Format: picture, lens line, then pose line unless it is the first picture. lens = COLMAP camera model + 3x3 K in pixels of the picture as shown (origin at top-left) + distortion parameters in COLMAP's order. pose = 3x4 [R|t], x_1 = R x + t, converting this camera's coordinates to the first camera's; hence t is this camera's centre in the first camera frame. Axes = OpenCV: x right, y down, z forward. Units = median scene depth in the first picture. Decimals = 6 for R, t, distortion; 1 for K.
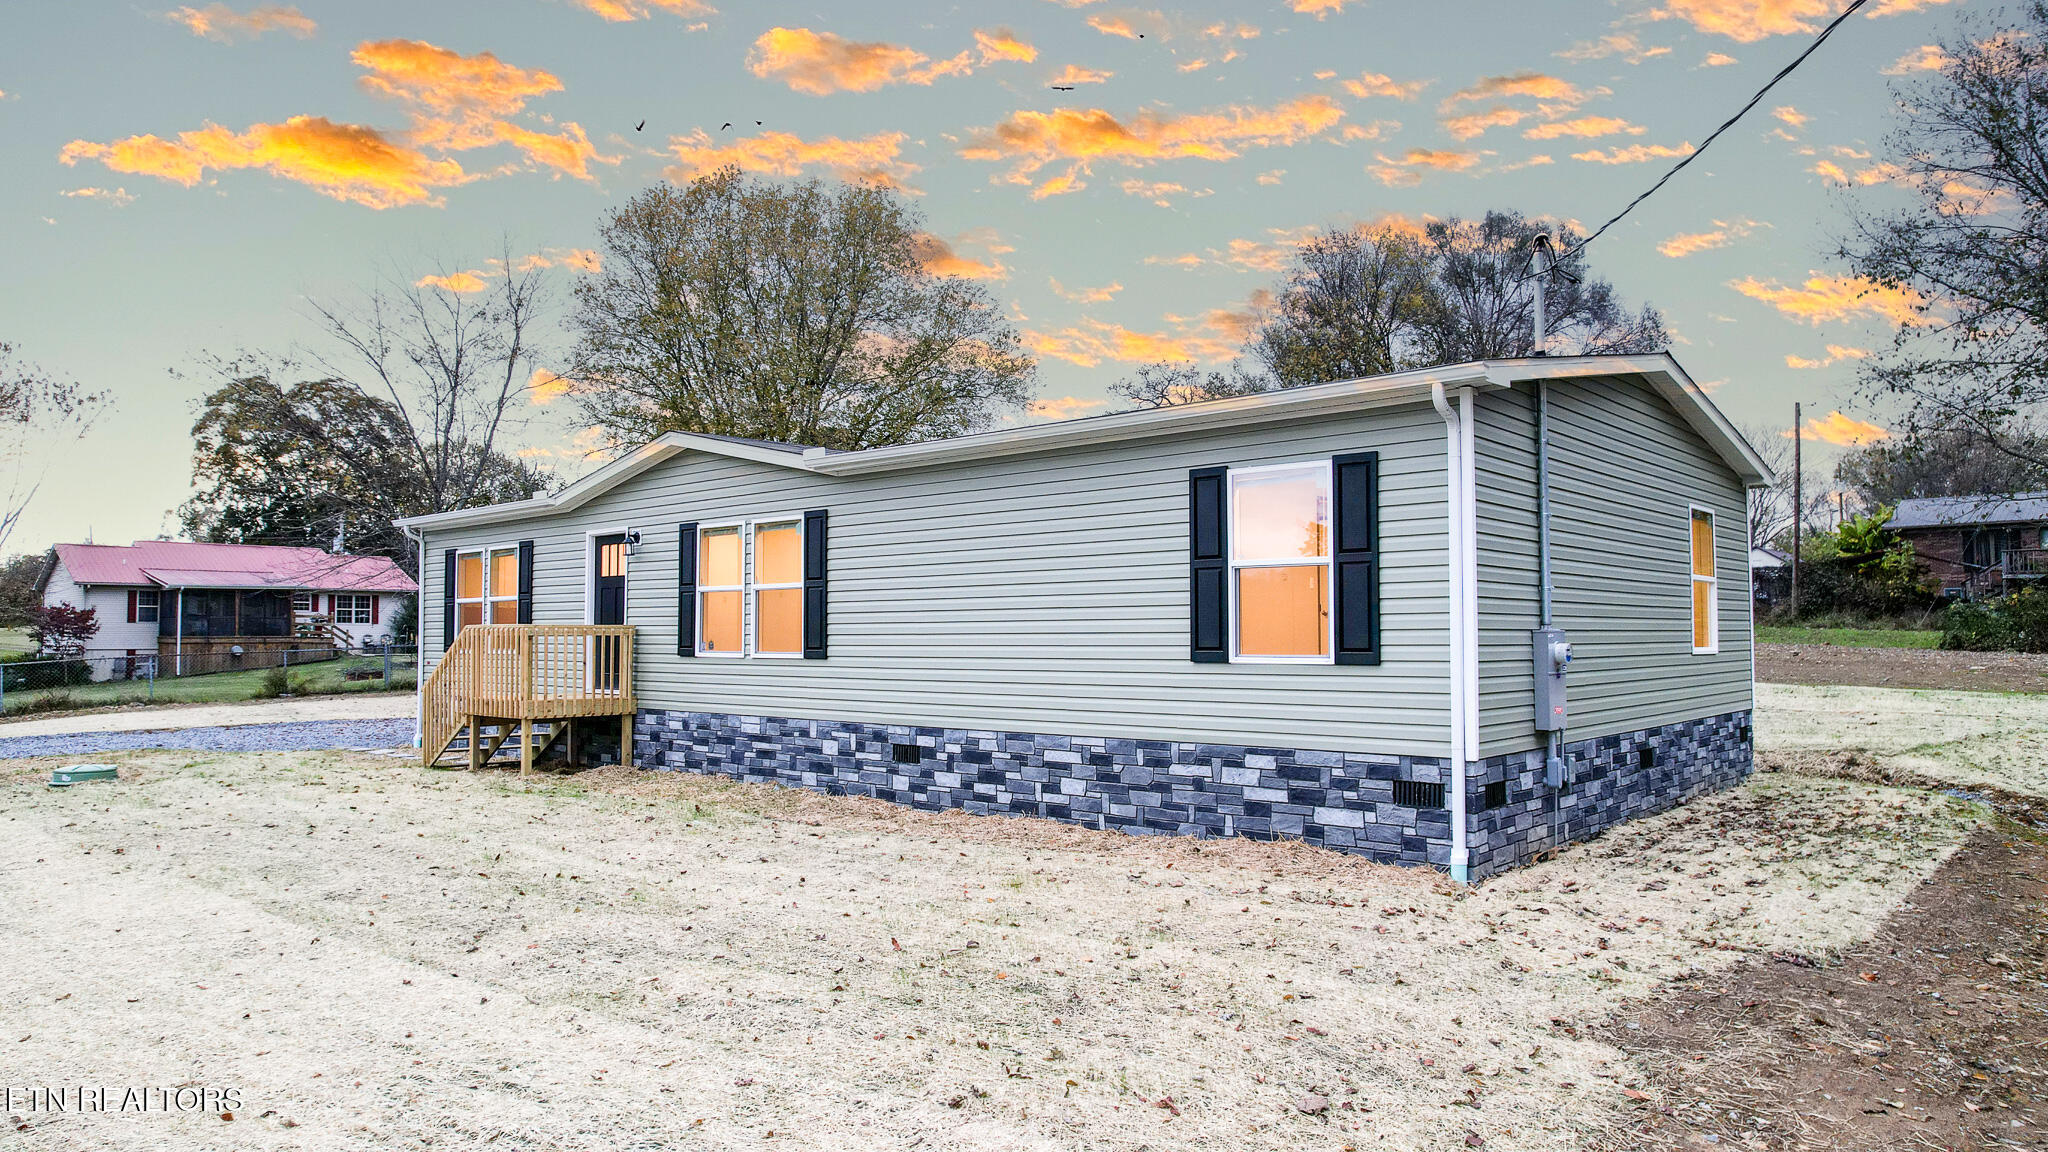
lens RADIAL K [[1307.5, 0, 1024.0], [0, 1307.5, 576.0], [0, 0, 1]] dist [-0.058568, 0.044978]
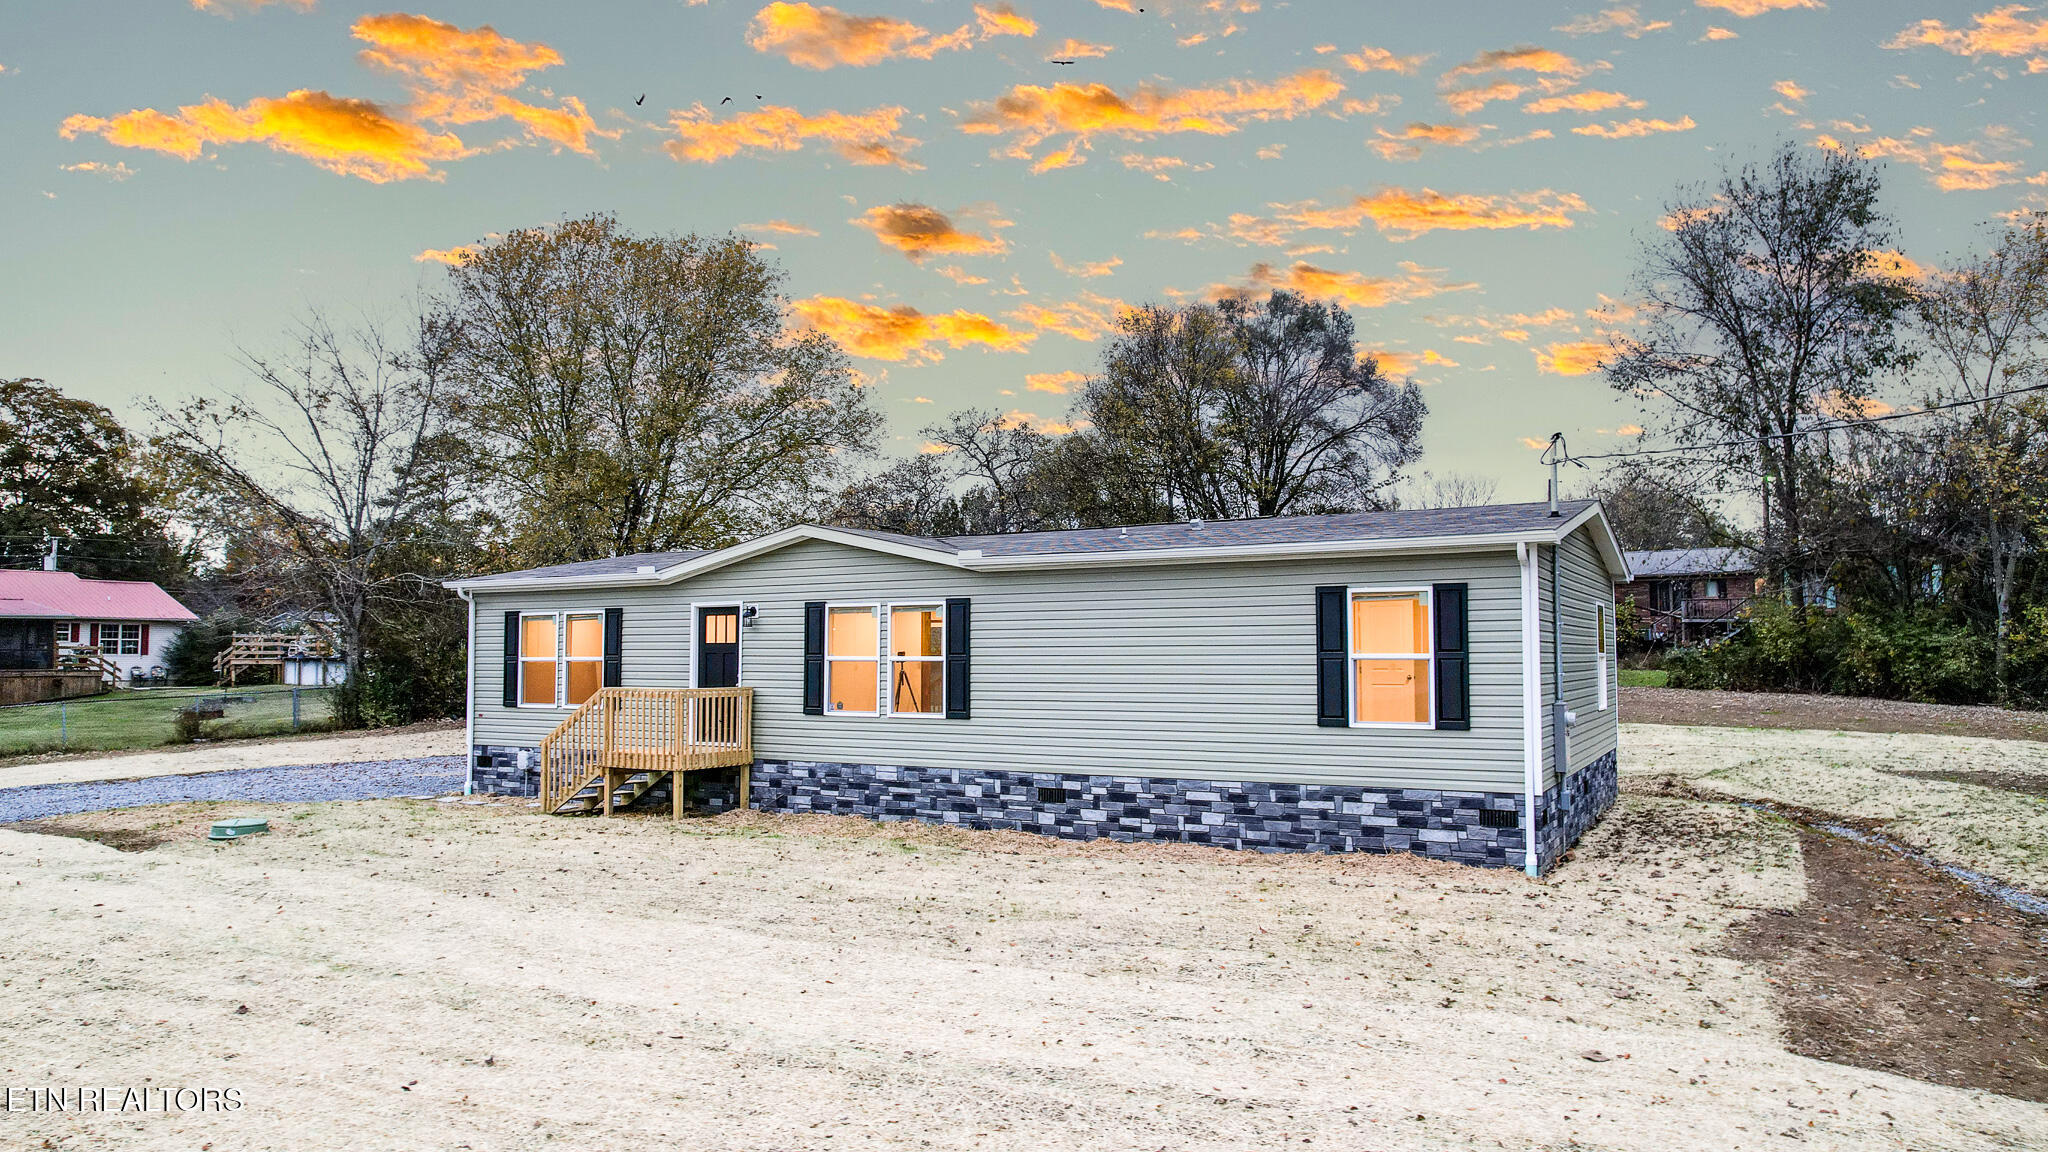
lens RADIAL K [[1307.5, 0, 1024.0], [0, 1307.5, 576.0], [0, 0, 1]] dist [-0.058568, 0.044978]
pose [[0.977940, 0.013841, 0.208425, -0.387438], [-0.010397, 0.999791, -0.017612, -0.054458], [-0.208625, 0.015056, 0.977880, -0.237255]]
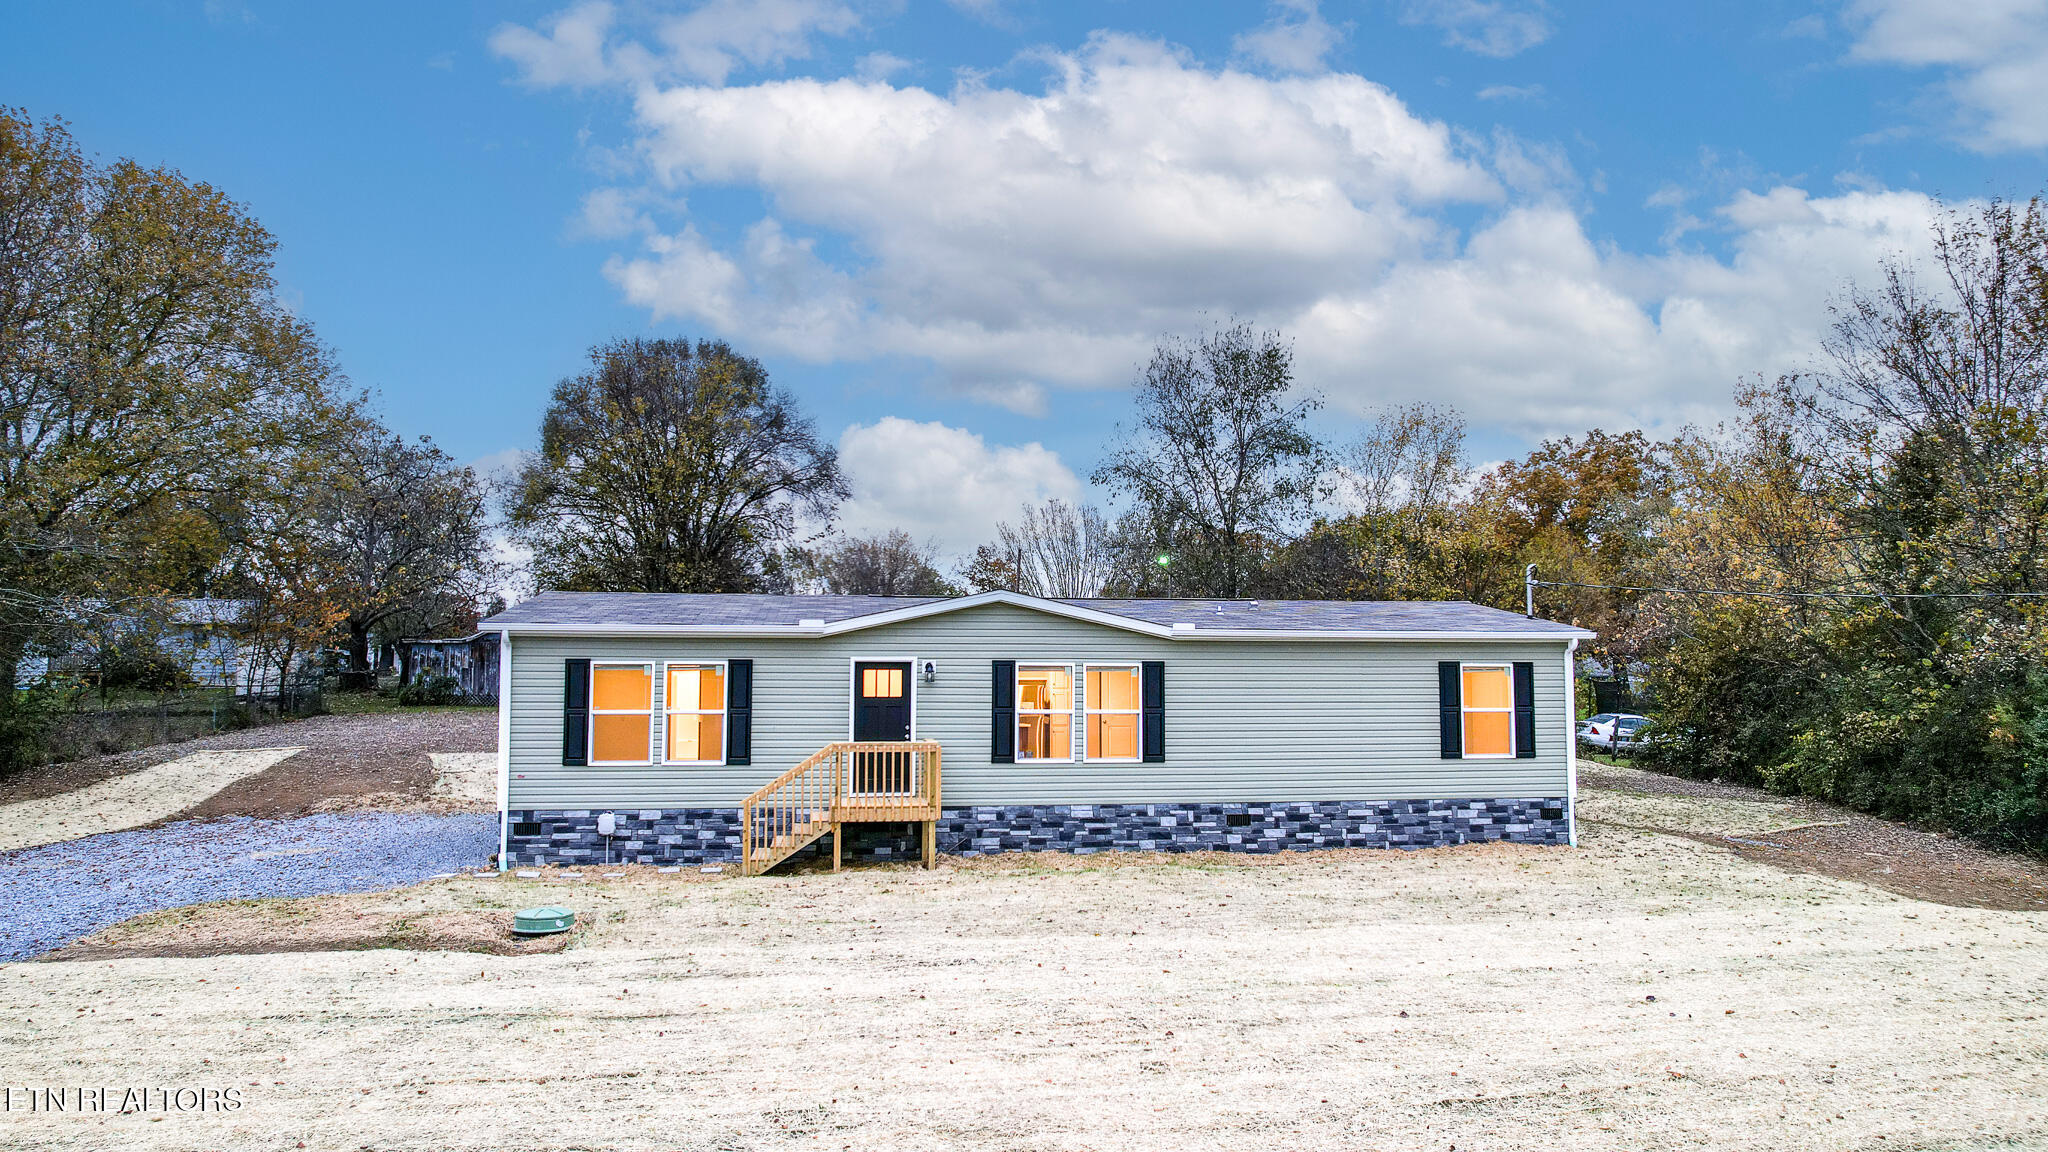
lens RADIAL K [[1307.9, 0, 1024.0], [0, 1307.9, 576.0], [0, 0, 1]] dist [-0.045848, 0.000424]
pose [[0.640595, 0.071568, 0.764536, -1.517338], [-0.038838, 0.997393, -0.060824, -0.055326], [-0.766896, 0.009271, 0.641705, 0.175949]]
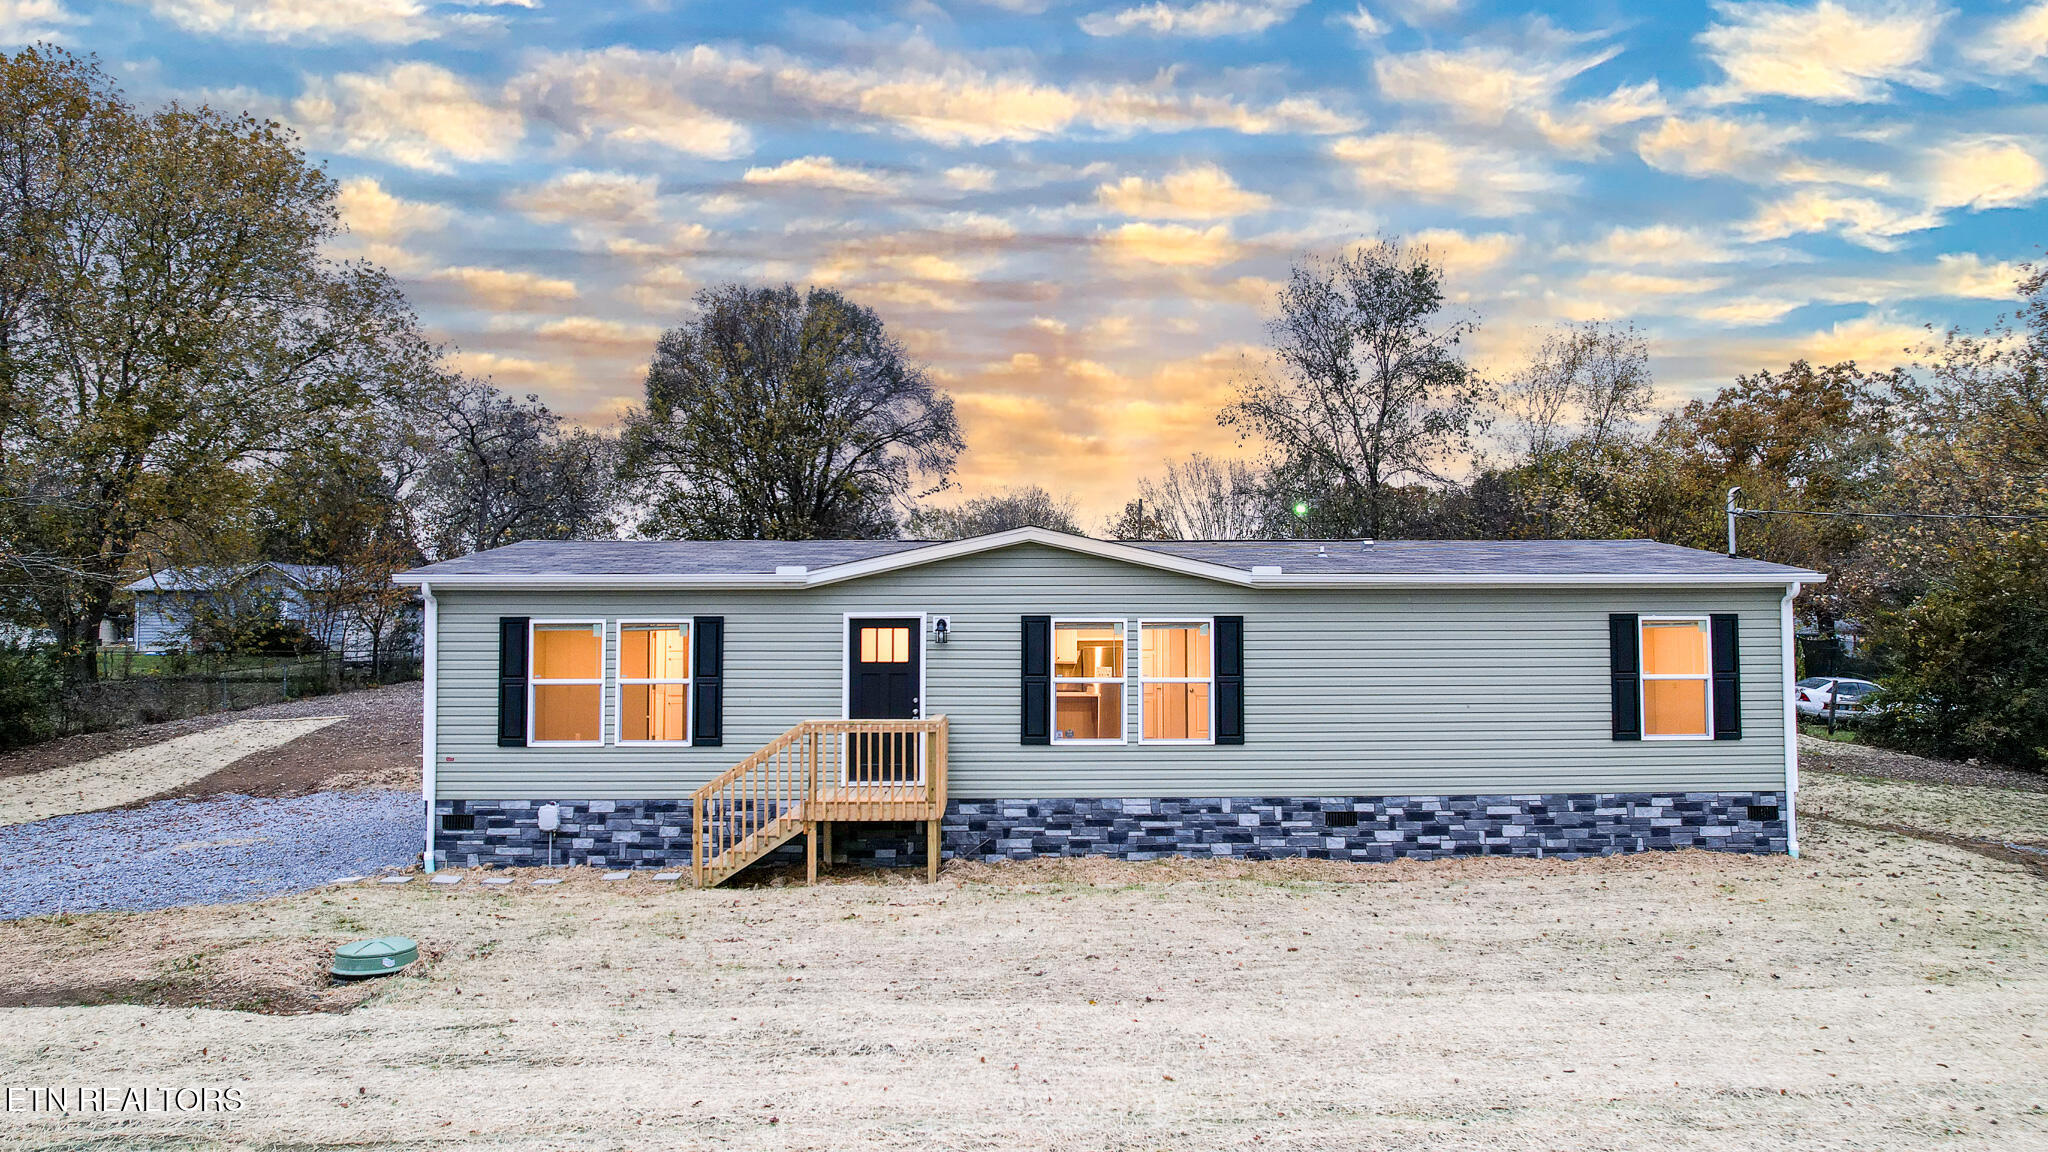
lens RADIAL K [[1307.9, 0, 1024.0], [0, 1307.9, 576.0], [0, 0, 1]] dist [-0.045848, 0.000424]
pose [[0.730640, 0.041782, 0.681483, -1.179113], [-0.031900, 0.999125, -0.027056, -0.052451], [-0.682017, -0.001971, 0.731333, 0.302587]]
